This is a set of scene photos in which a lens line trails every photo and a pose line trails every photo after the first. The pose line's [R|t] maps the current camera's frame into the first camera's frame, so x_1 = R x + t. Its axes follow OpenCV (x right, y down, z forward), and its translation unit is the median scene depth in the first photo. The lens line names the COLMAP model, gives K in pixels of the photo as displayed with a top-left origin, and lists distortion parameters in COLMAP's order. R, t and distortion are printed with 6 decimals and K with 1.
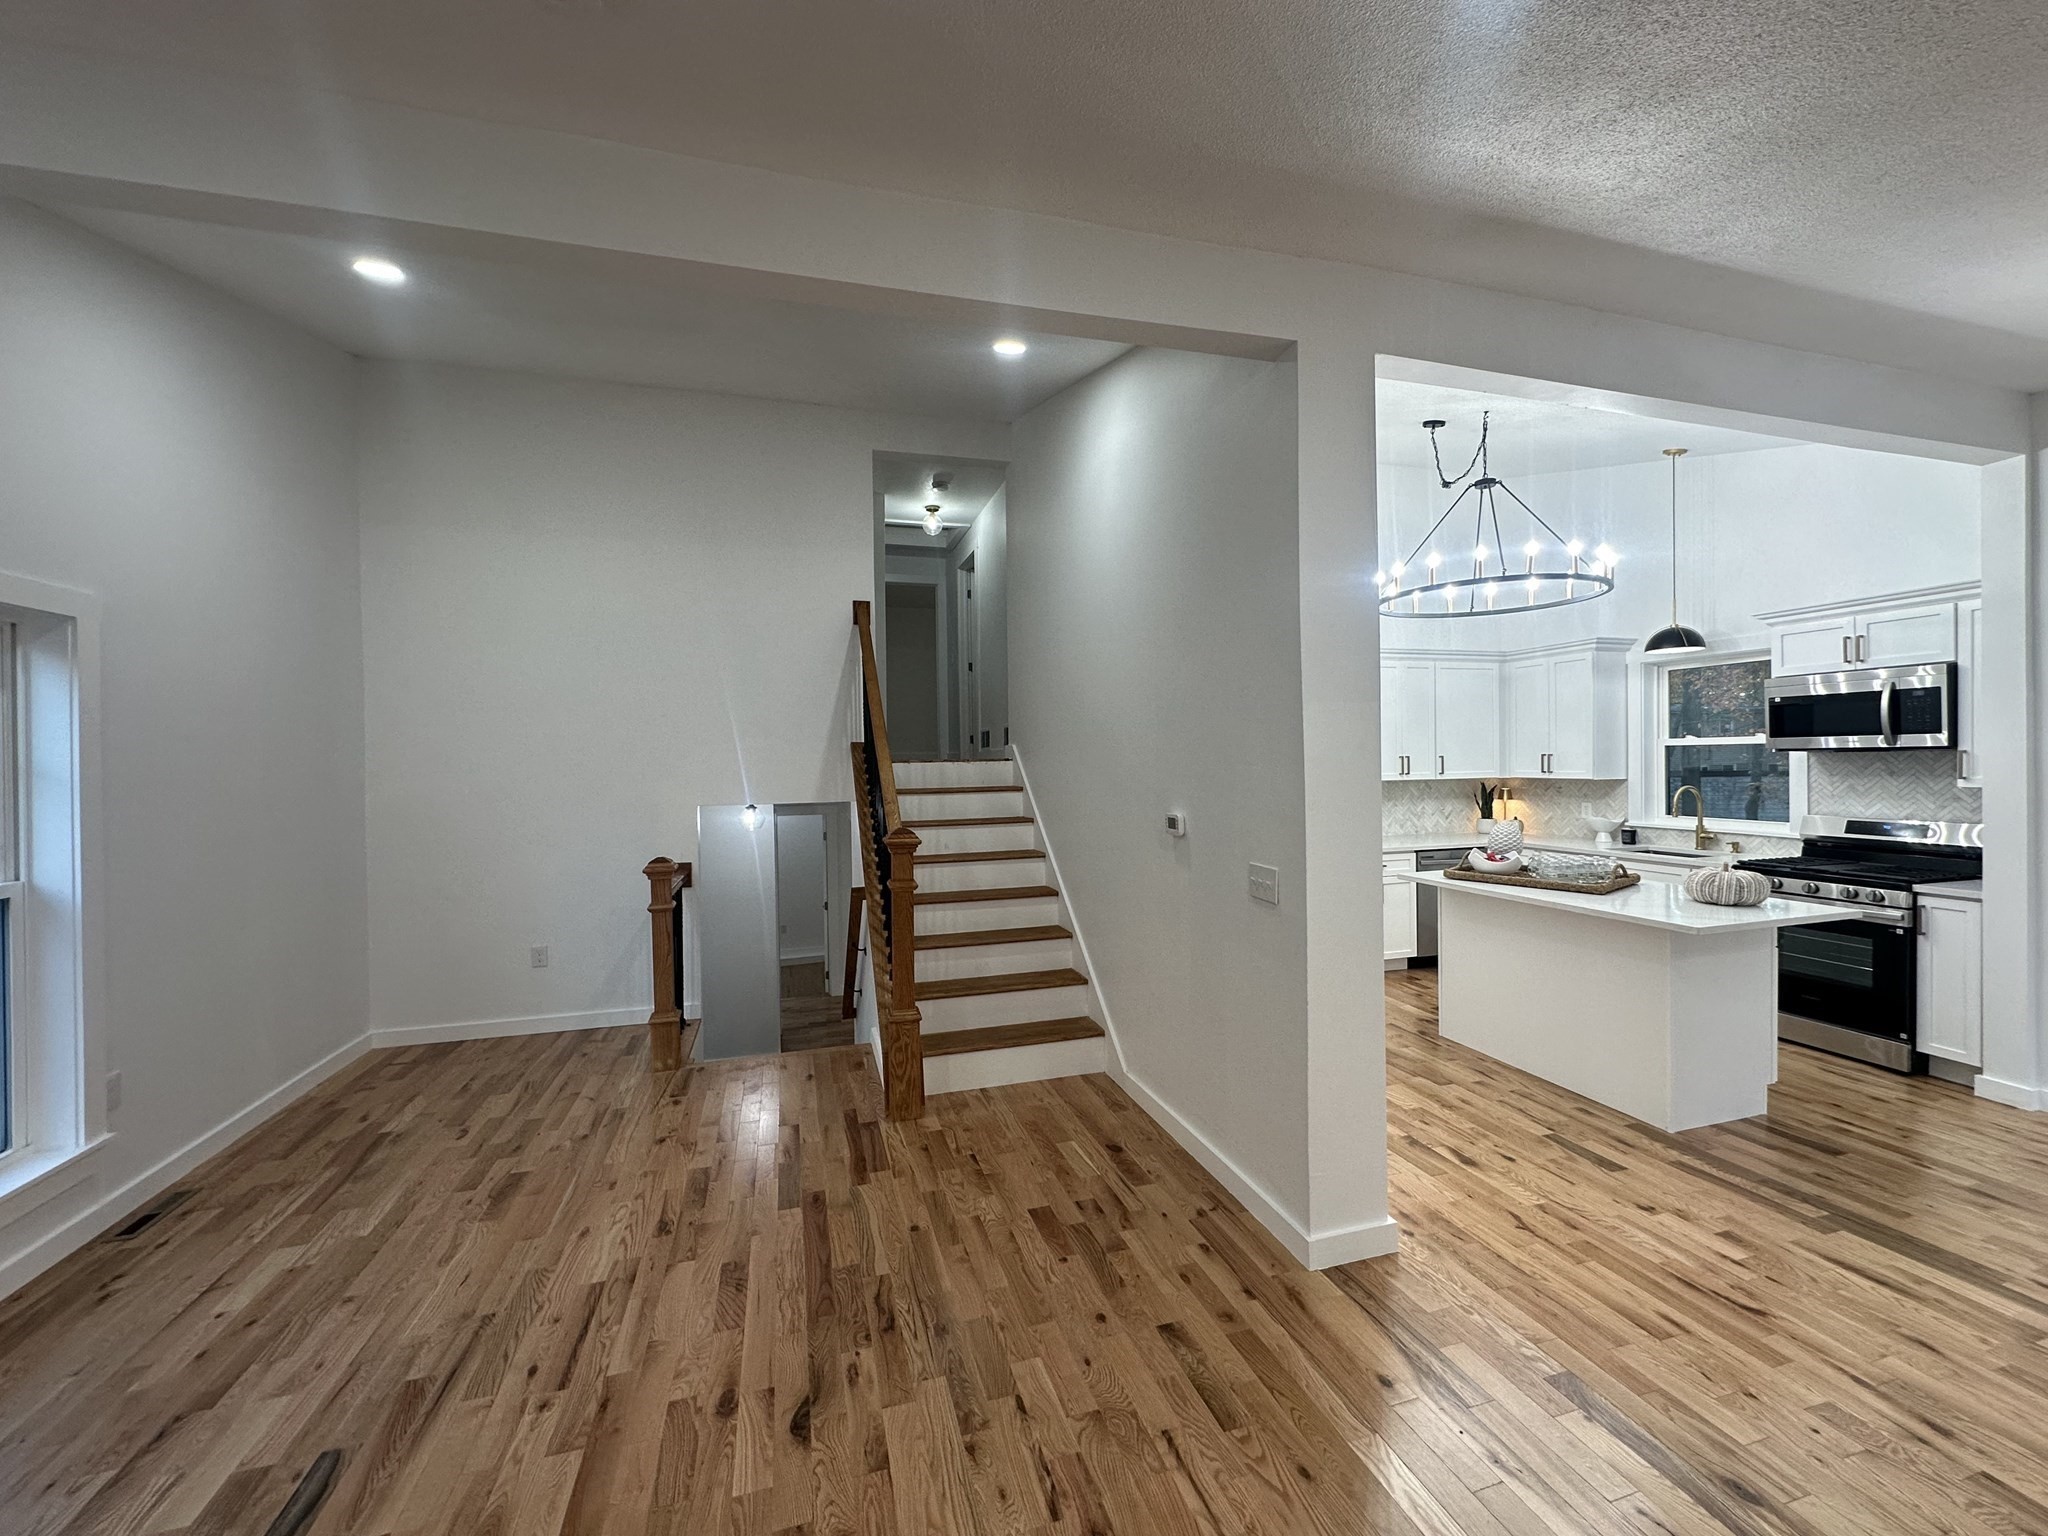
lens RADIAL K [[812.4, 0, 1025.3], [0, 812.4, 769.1], [0, 0, 1]] dist [-0.000679, -0.000306]
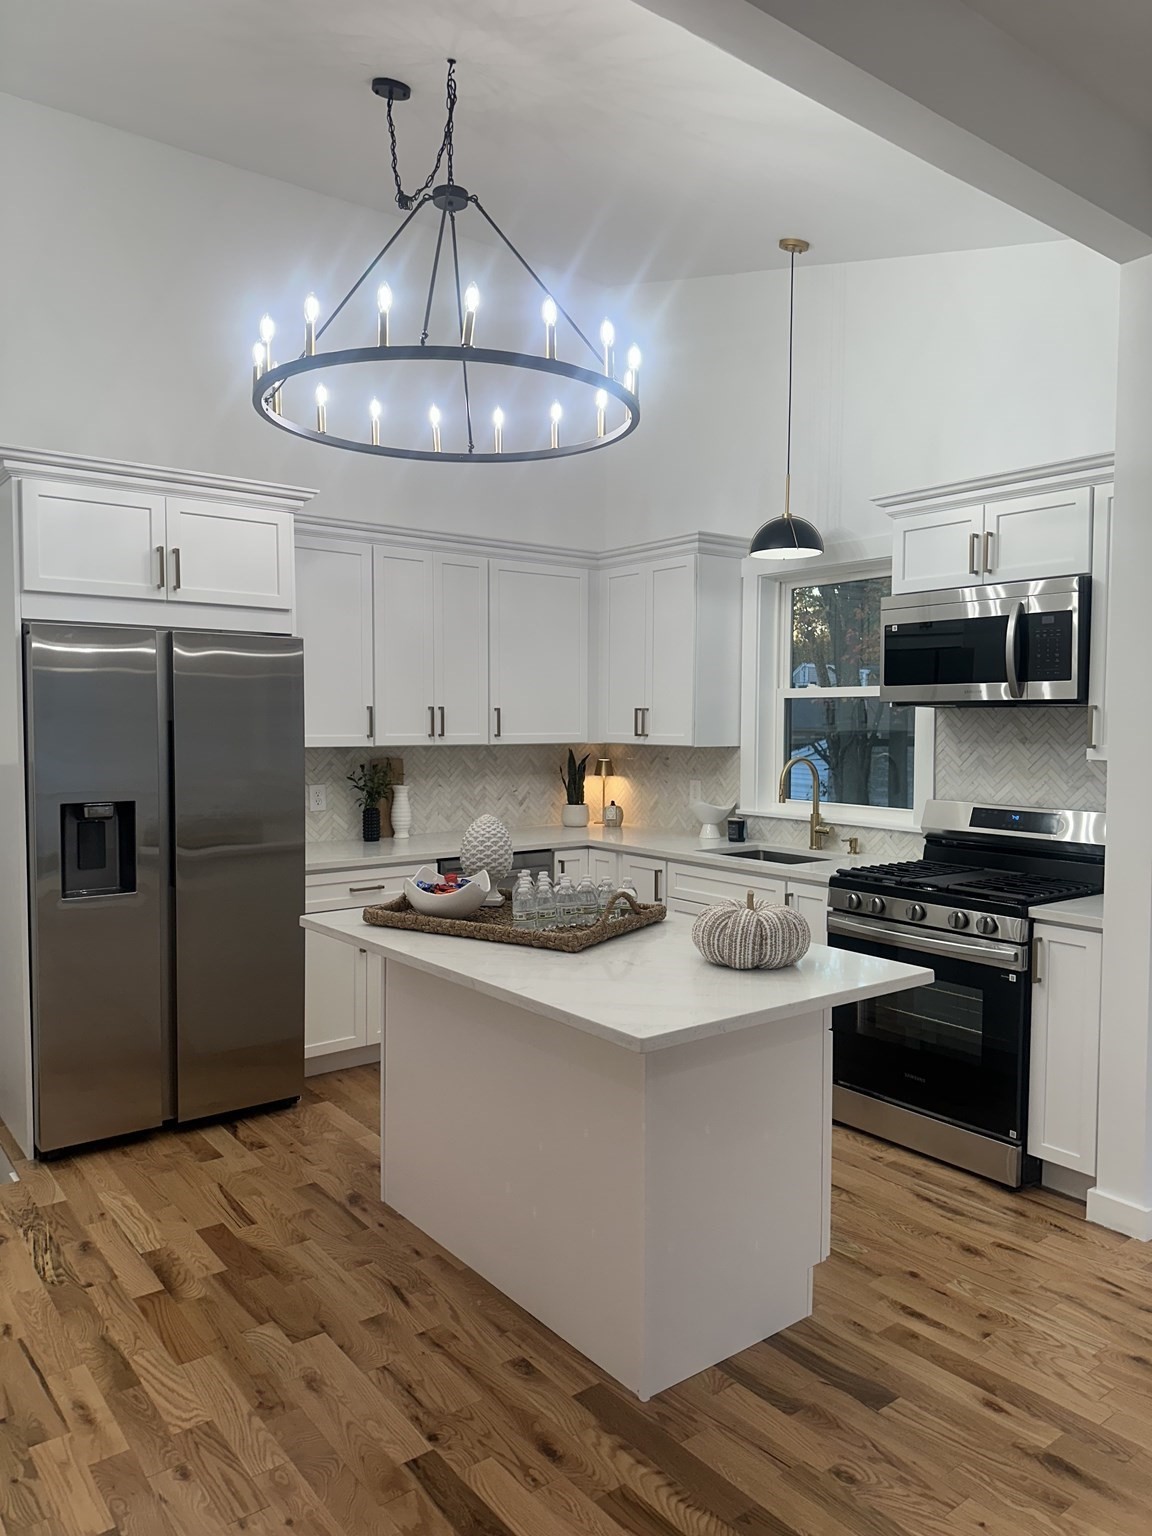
lens RADIAL K [[1082.1, 0, 568.2], [0, 1082.1, 772.1], [0, 0, 1]] dist [0.025339, -0.023383]
pose [[0.932999, -0.002000, 0.359874, 0.426784], [-0.012056, 0.999250, 0.036810, 0.004077], [-0.359677, -0.038682, 0.932275, 0.314247]]
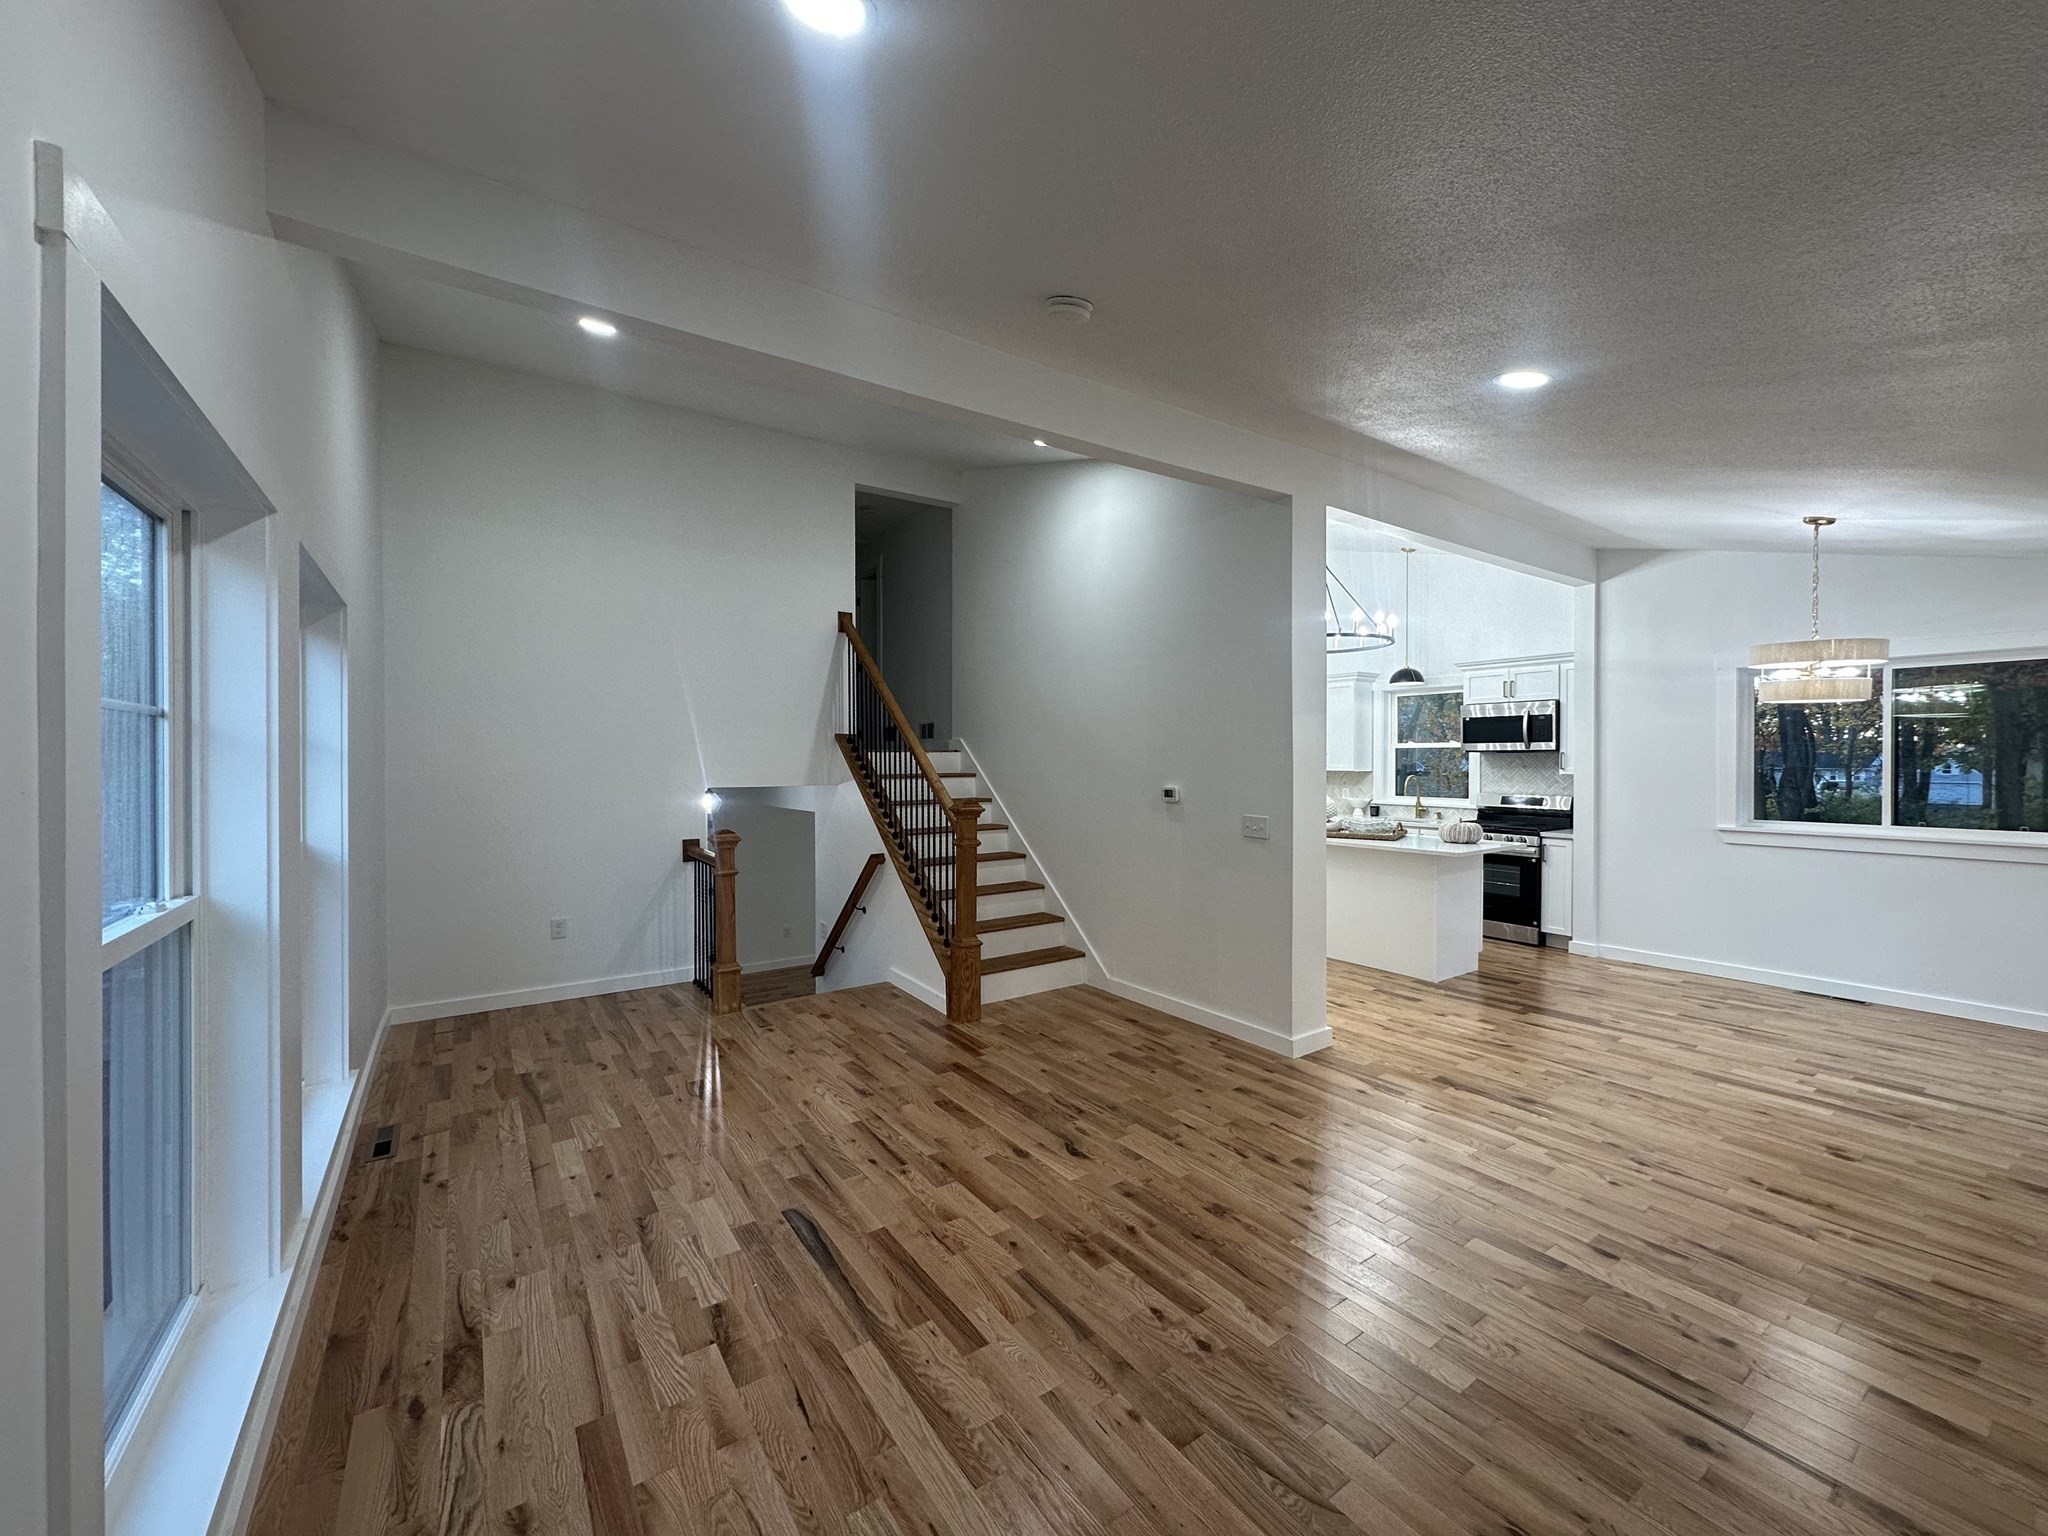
lens RADIAL K [[812.4, 0, 1027.1], [0, 812.4, 769.8], [0, 0, 1]] dist [-0.000679, -0.000306]
pose [[0.948006, 0.007519, 0.318163, -0.444431], [-0.007718, 0.999970, -0.000635, 0.023274], [-0.318159, -0.001854, 0.948036, -0.251700]]
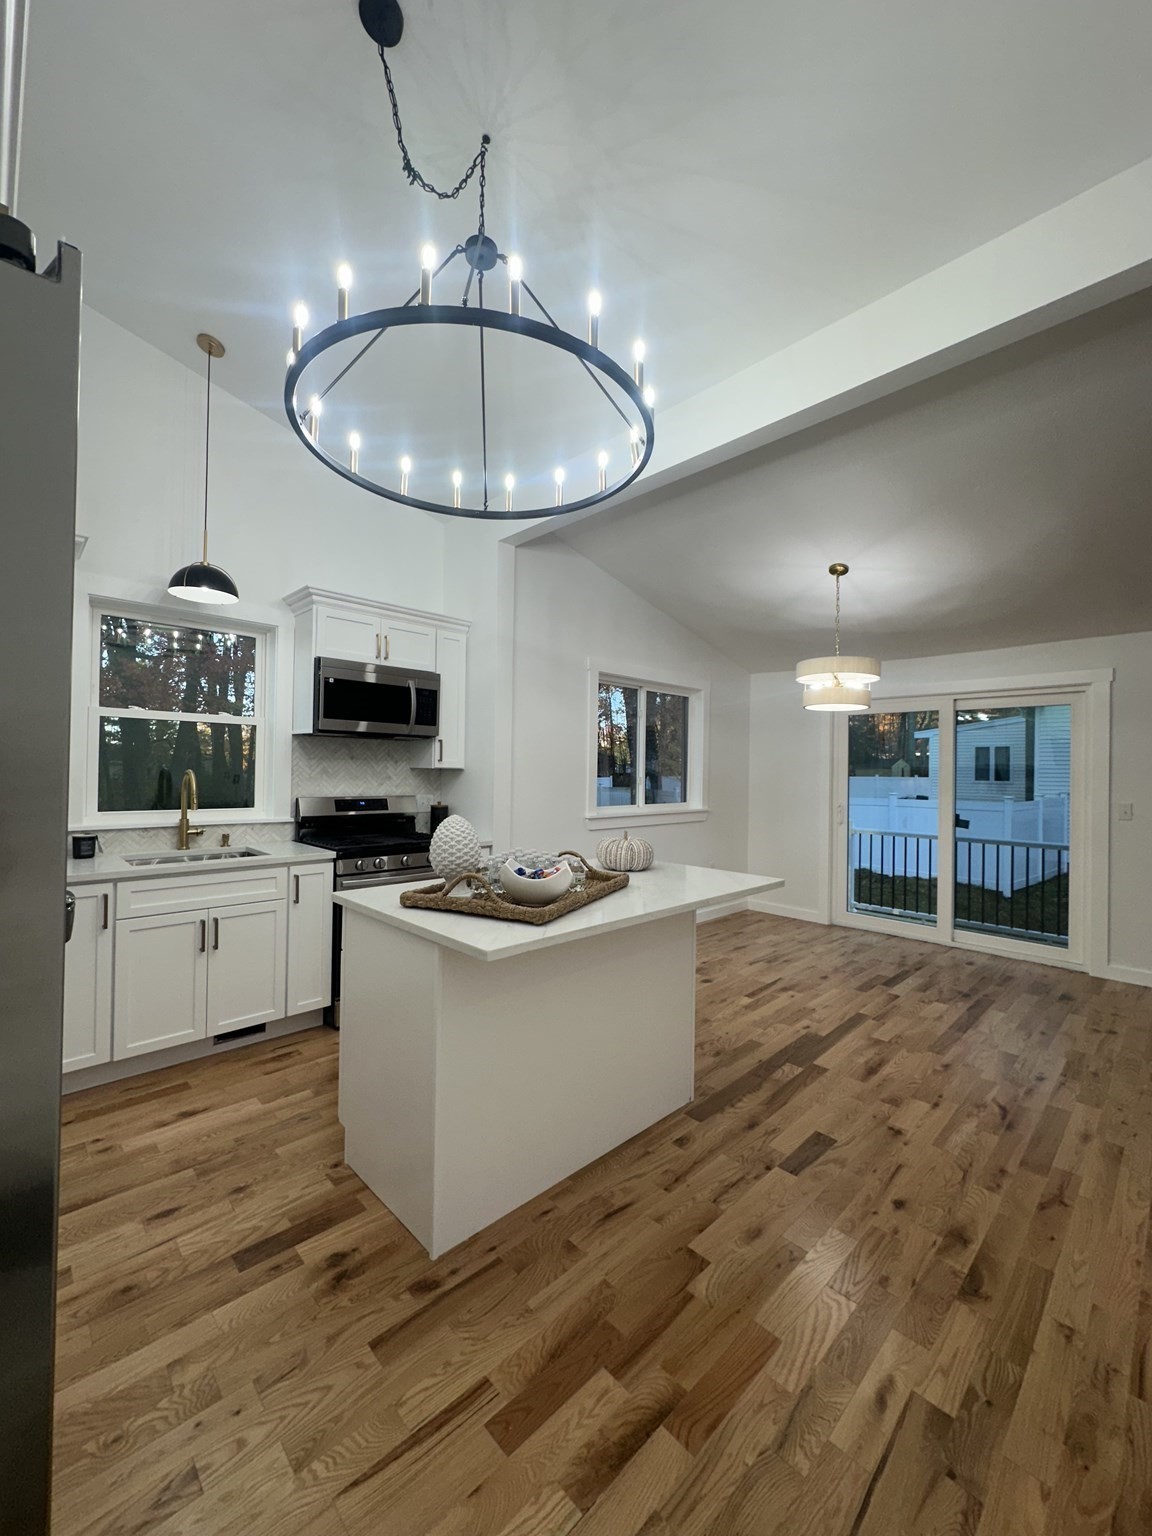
lens RADIAL K [[609.3, 0, 576.7], [0, 609.3, 767.4], [0, 0, 1]] dist [-0.000679, -0.000306]
pose [[-0.465259, 0.013386, 0.885073, 0.161057], [0.003359, 0.999905, -0.013358, 0.037244], [-0.885168, -0.003242, -0.465260, 1.293076]]
